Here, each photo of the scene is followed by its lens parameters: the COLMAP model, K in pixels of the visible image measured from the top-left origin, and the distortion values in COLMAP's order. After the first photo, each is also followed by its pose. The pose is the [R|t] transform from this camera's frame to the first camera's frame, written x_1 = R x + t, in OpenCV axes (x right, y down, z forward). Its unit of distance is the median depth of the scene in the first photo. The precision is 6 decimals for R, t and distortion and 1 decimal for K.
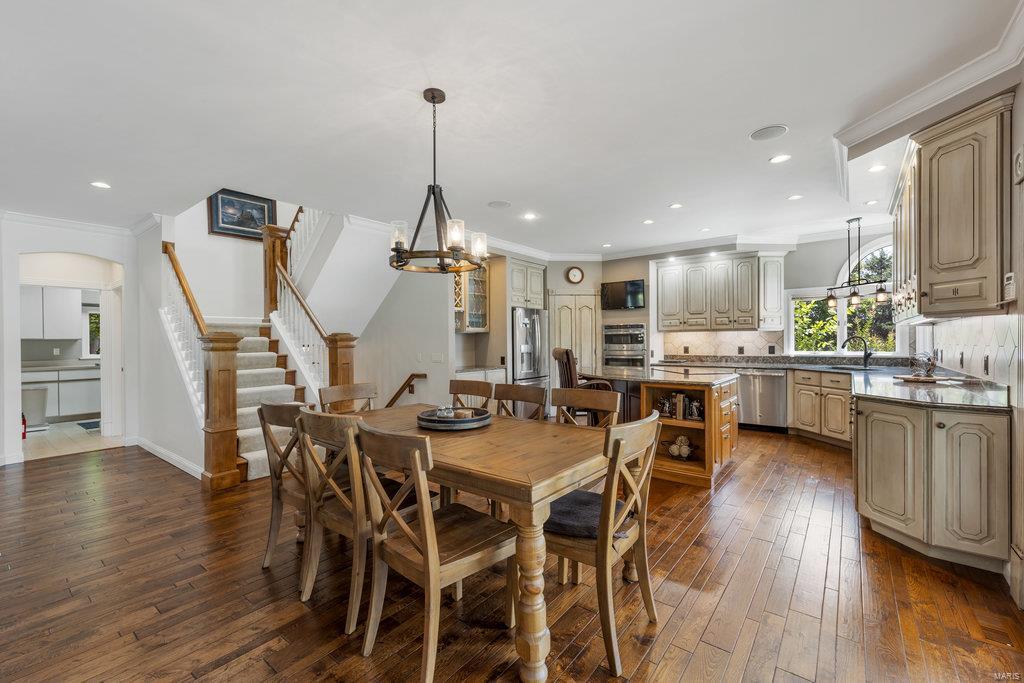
lens RADIAL K [[425.5, 0, 511.0], [0, 425.5, 344.2], [0, 0, 1]] dist [0.016308, 0.000274]
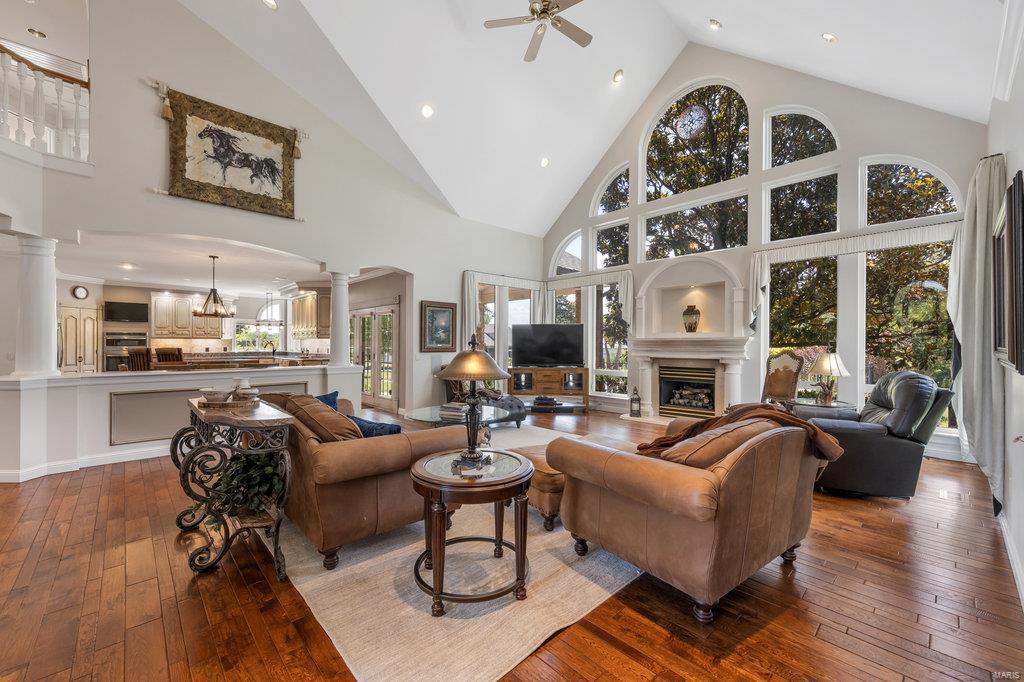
lens RADIAL K [[416.4, 0, 502.7], [0, 416.4, 339.0], [0, 0, 1]] dist [0.024243, 0.000052]
pose [[0.161759, 0.019859, 0.986630, -0.948224], [-0.003536, 0.999803, -0.019544, -0.000863], [-0.986824, -0.000328, 0.161797, -0.484376]]
